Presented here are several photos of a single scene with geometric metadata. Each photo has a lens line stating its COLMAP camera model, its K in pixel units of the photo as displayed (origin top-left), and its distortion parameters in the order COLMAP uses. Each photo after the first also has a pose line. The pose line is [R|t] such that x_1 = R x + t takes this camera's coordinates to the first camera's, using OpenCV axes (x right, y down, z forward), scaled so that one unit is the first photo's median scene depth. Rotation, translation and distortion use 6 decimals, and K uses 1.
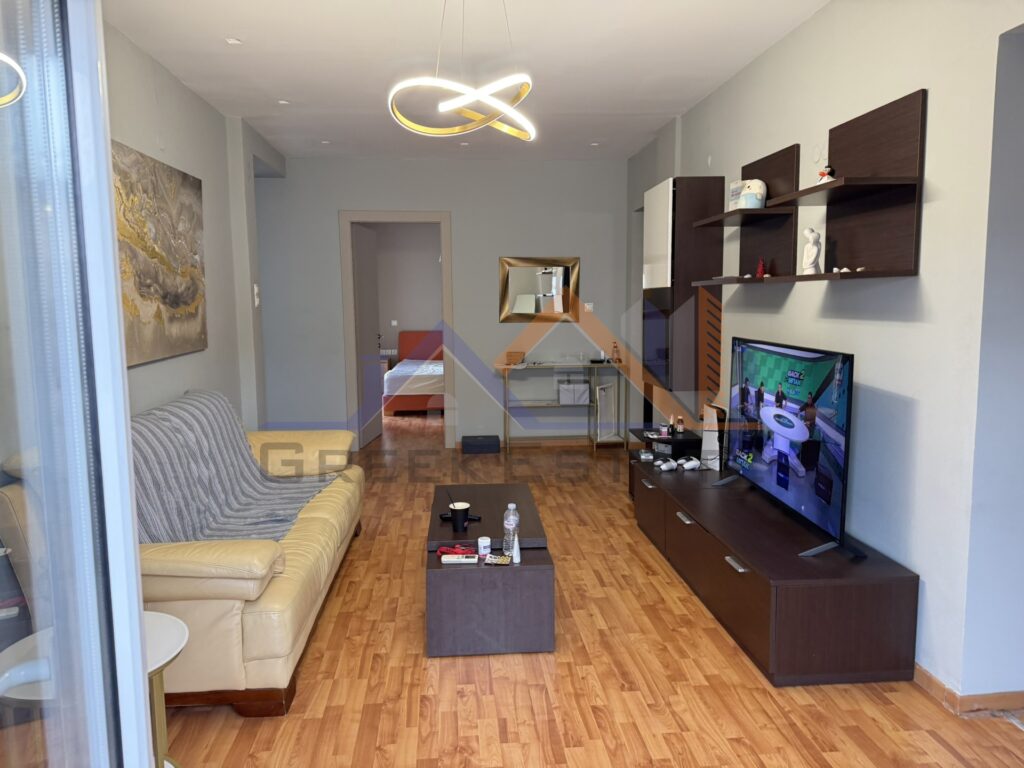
lens RADIAL K [[725.3, 0, 512.0], [0, 725.3, 384.0], [0, 0, 1]] dist [0.006929, -0.008405]
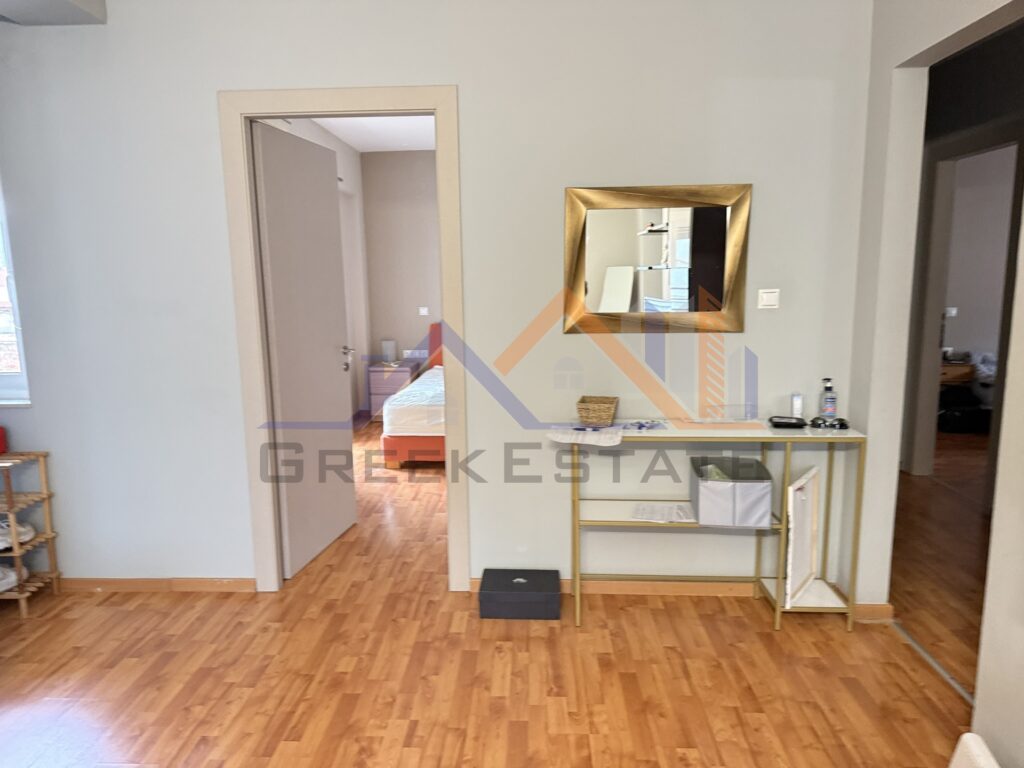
lens RADIAL K [[725.3, 0, 512.0], [0, 725.3, 384.0], [0, 0, 1]] dist [0.006929, -0.008405]
pose [[0.998358, 0.004232, -0.057127, -0.003024], [-0.003210, 0.999833, 0.017970, -0.007806], [0.057194, -0.017757, 0.998205, 0.069235]]
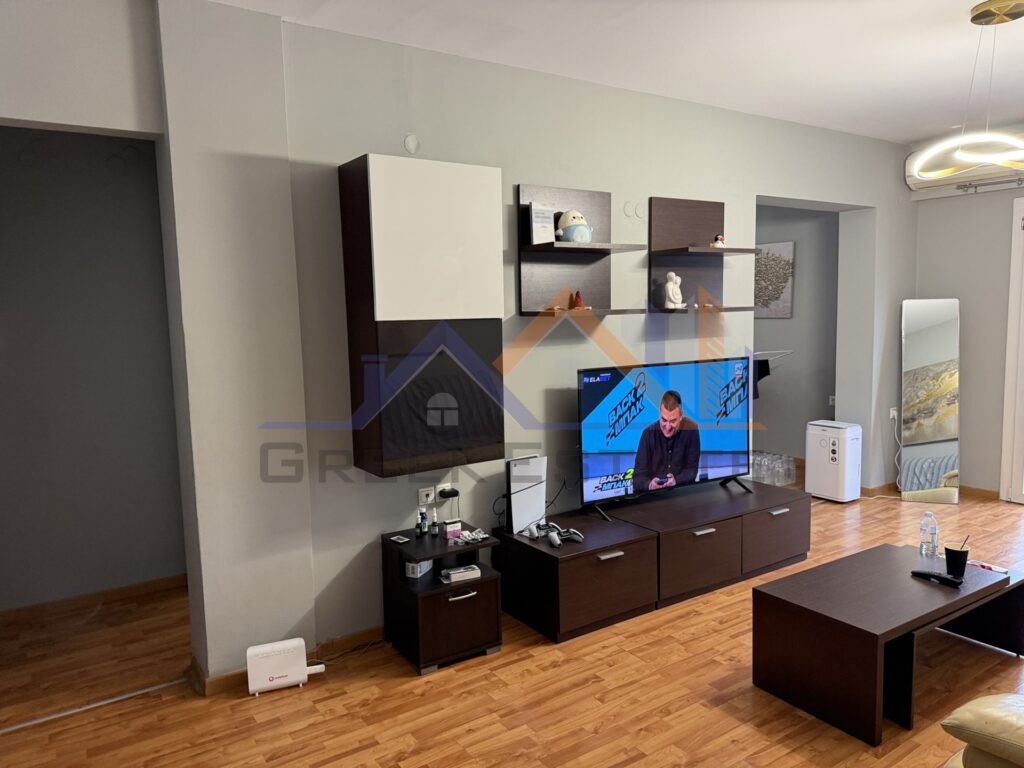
lens RADIAL K [[730.7, 0, 512.0], [0, 730.7, 384.0], [0, 0, 1]] dist [0.183219, -0.199922]
pose [[-0.495886, -0.067989, 0.865722, -0.633796], [0.124898, 0.980981, 0.148582, -0.258009], [-0.859359, 0.181807, -0.477964, 1.973354]]
